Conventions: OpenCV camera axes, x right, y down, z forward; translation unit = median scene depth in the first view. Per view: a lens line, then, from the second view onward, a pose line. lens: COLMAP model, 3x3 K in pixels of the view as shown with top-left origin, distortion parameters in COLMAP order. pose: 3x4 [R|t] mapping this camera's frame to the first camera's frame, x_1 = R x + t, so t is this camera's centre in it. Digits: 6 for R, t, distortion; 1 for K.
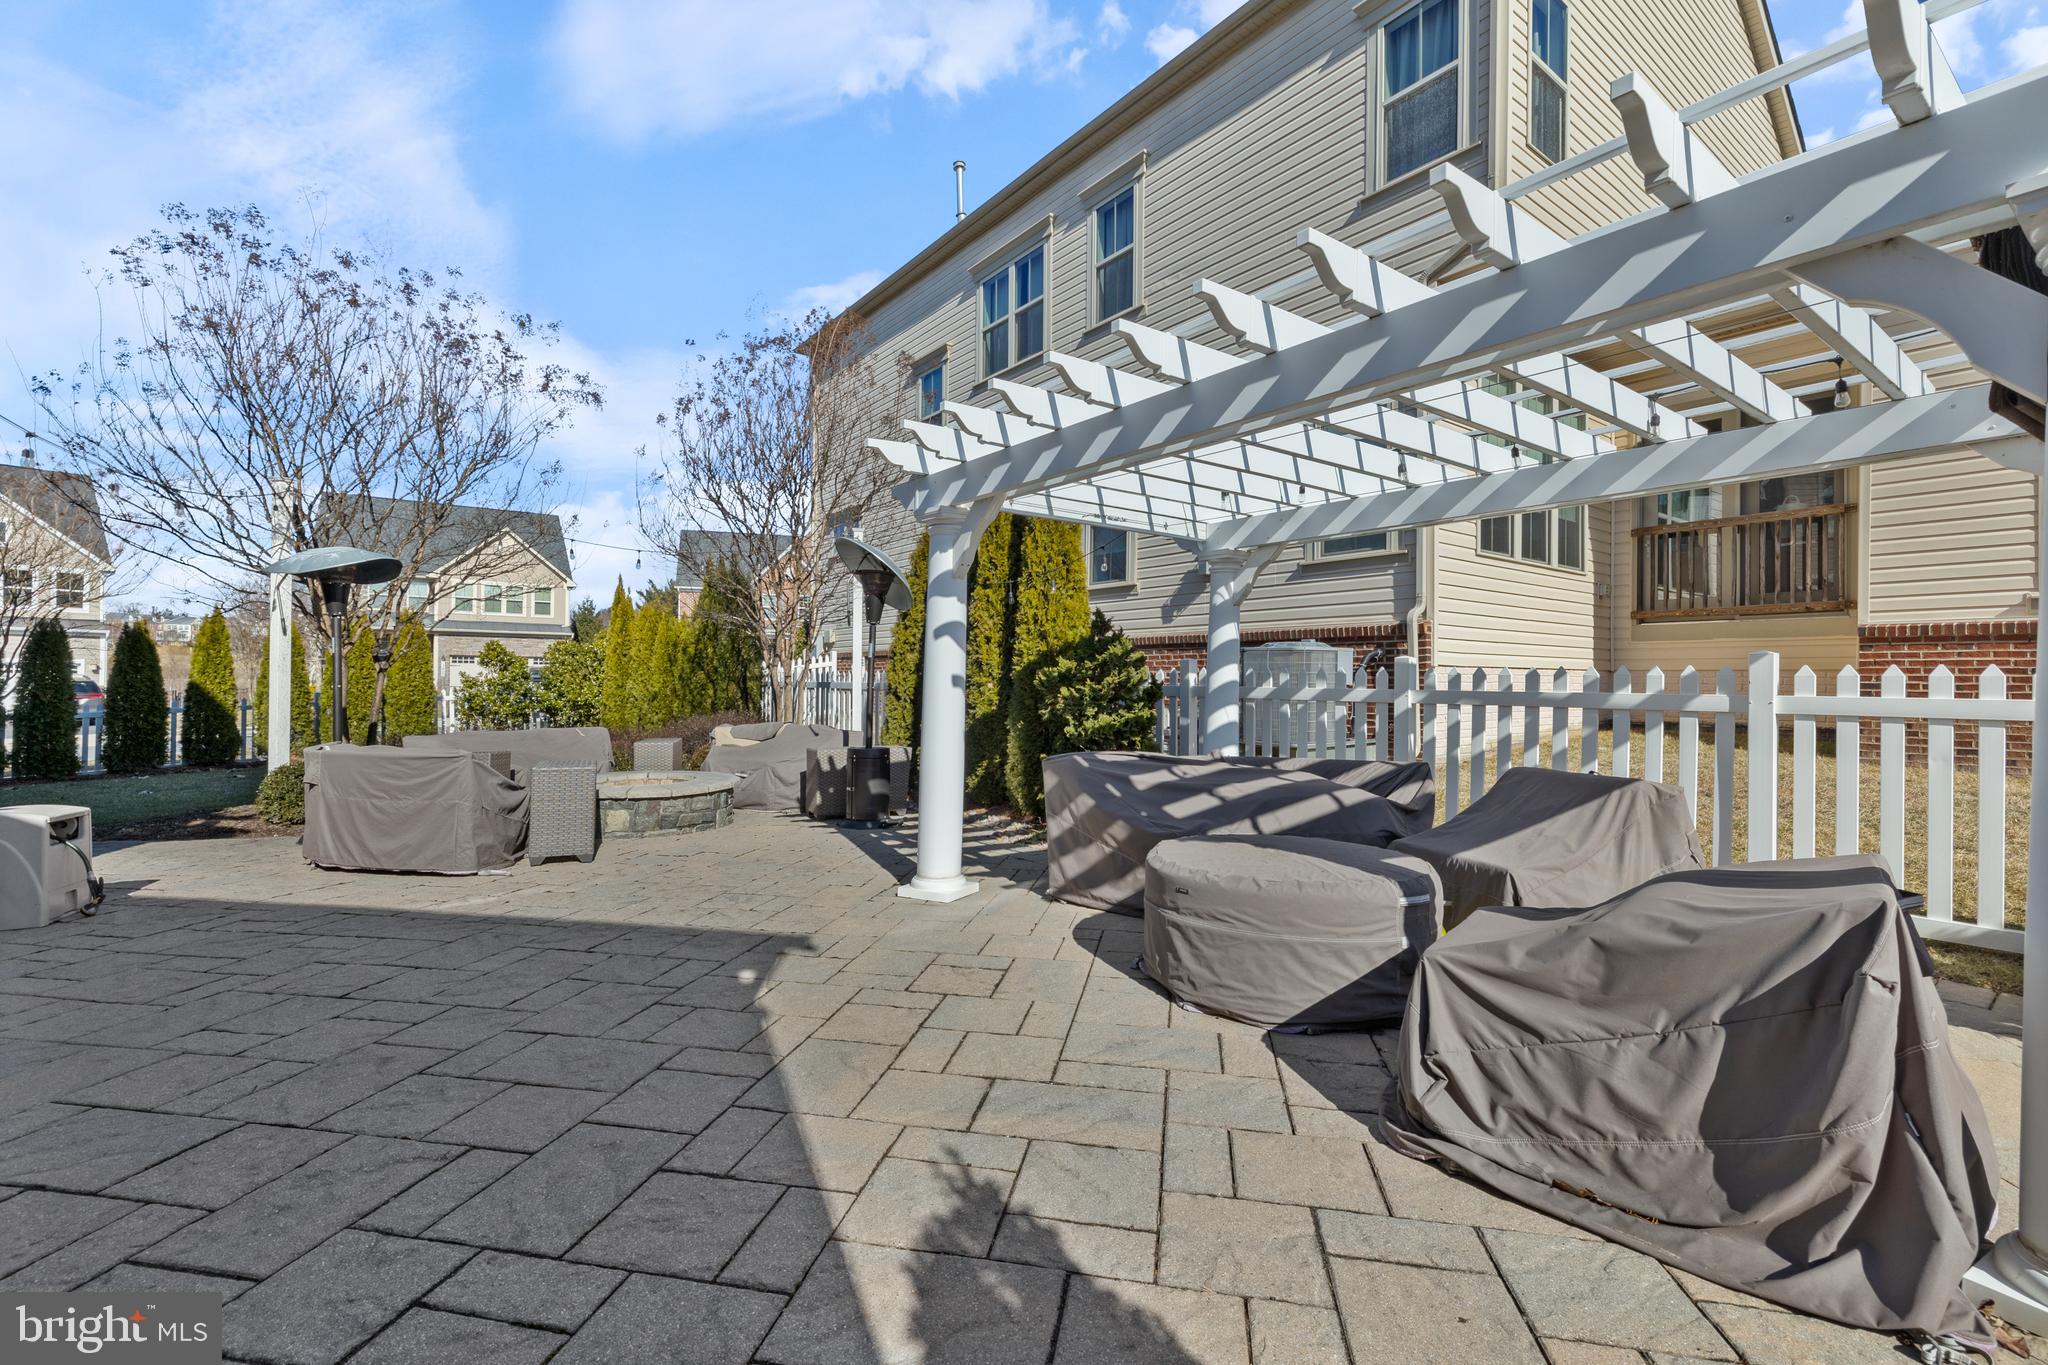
lens RADIAL K [[872.8, 0, 1020.3], [0, 872.8, 673.5], [0, 0, 1]] dist [0.006138, 0.000044]
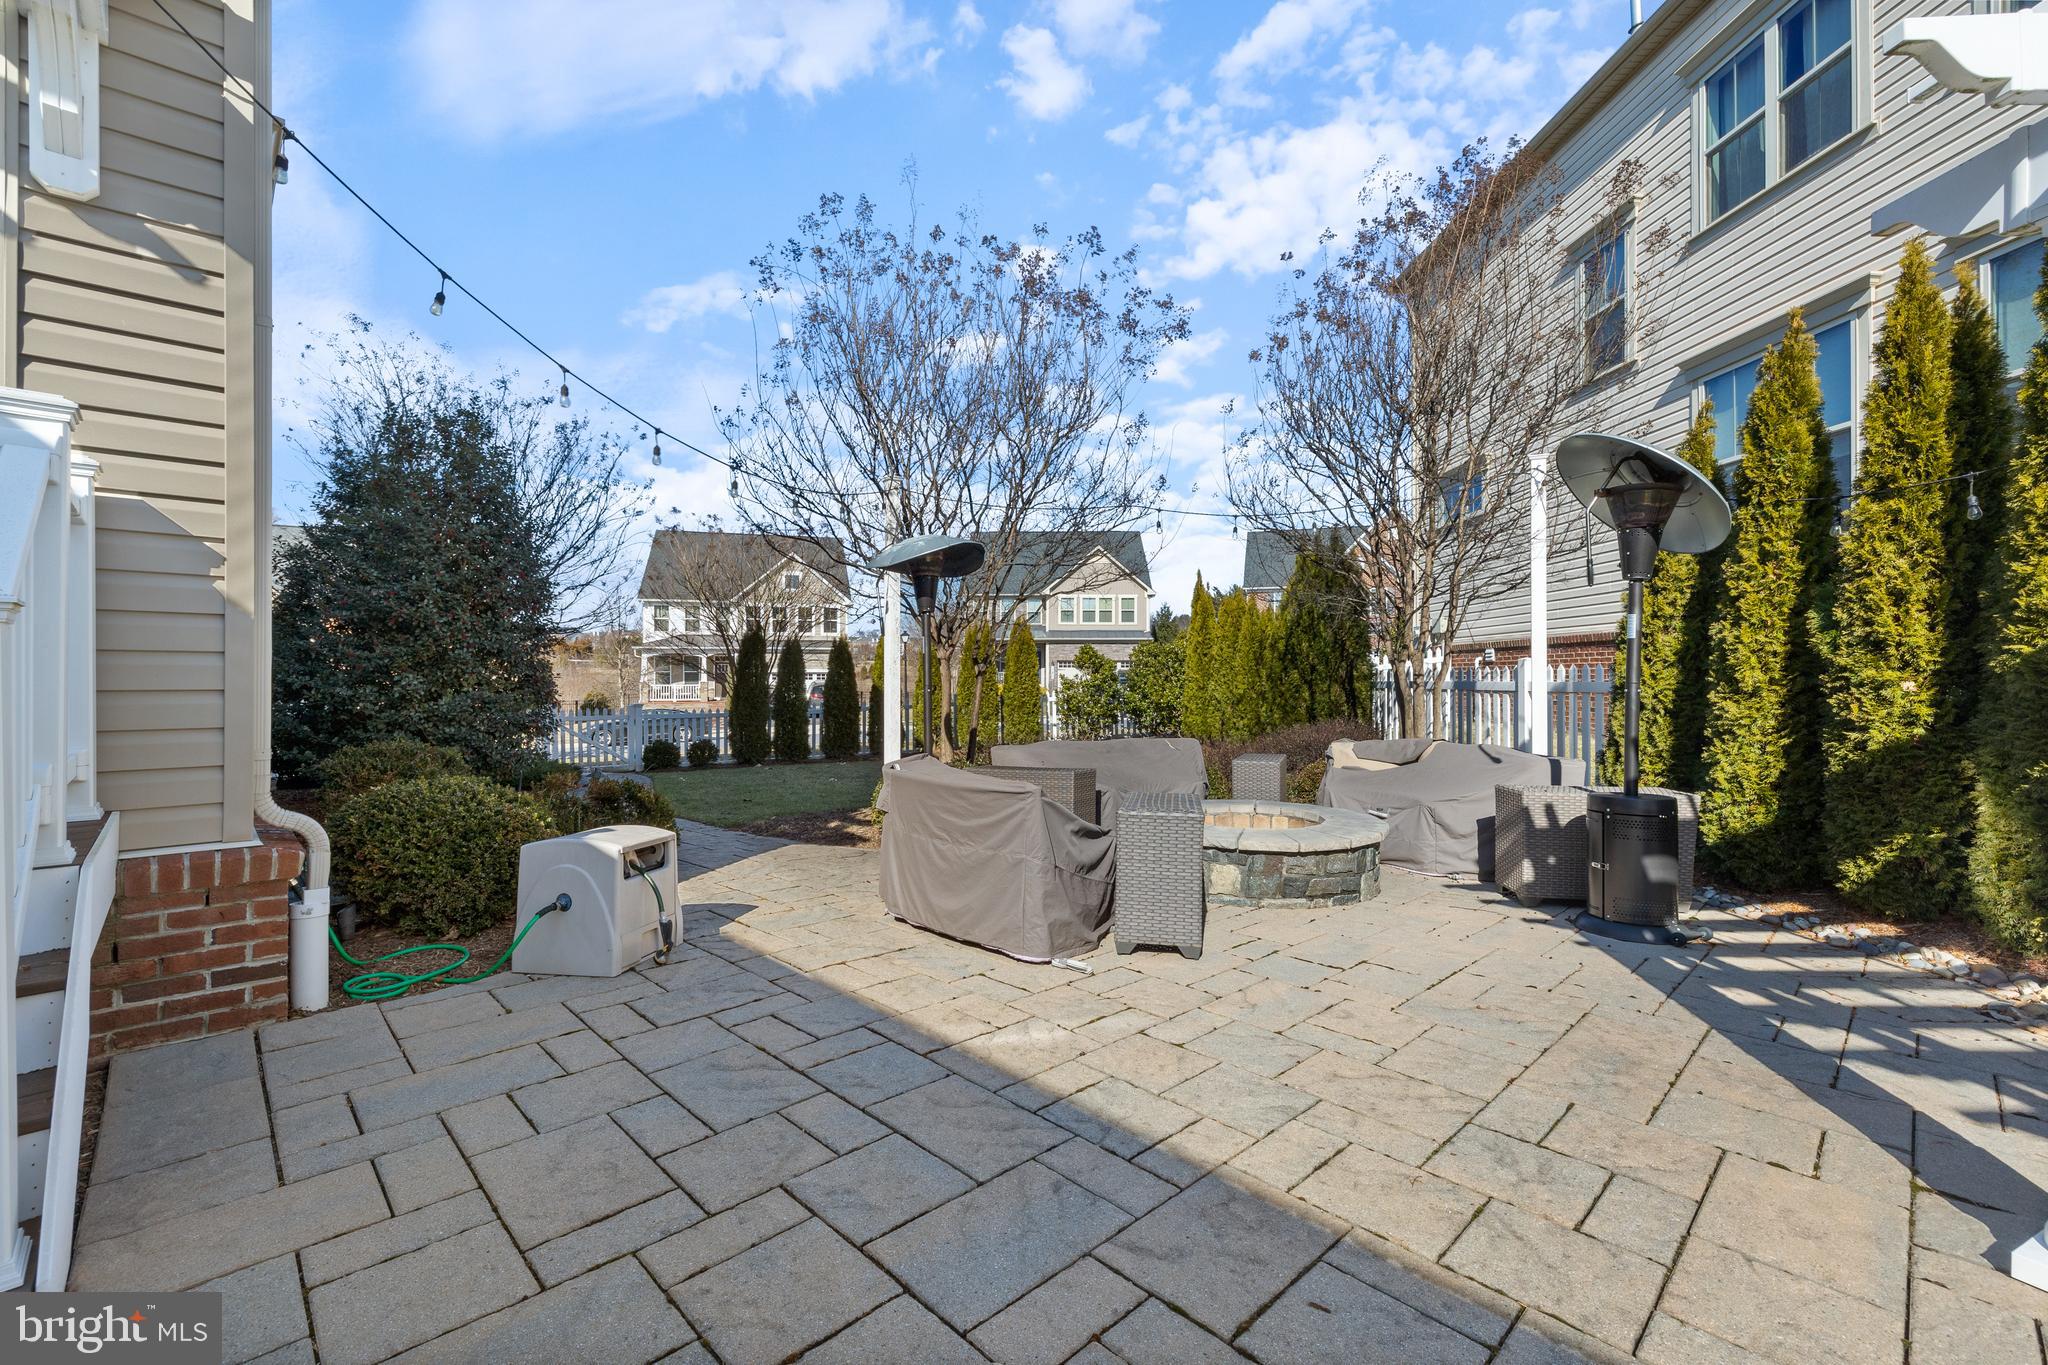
lens RADIAL K [[872.8, 0, 1020.3], [0, 872.8, 673.5], [0, 0, 1]] dist [0.006138, 0.000044]
pose [[0.811915, -0.012665, -0.583638, -0.109745], [0.012359, 0.999913, -0.004504, 0.001489], [0.583645, -0.003557, 0.812001, 0.200425]]
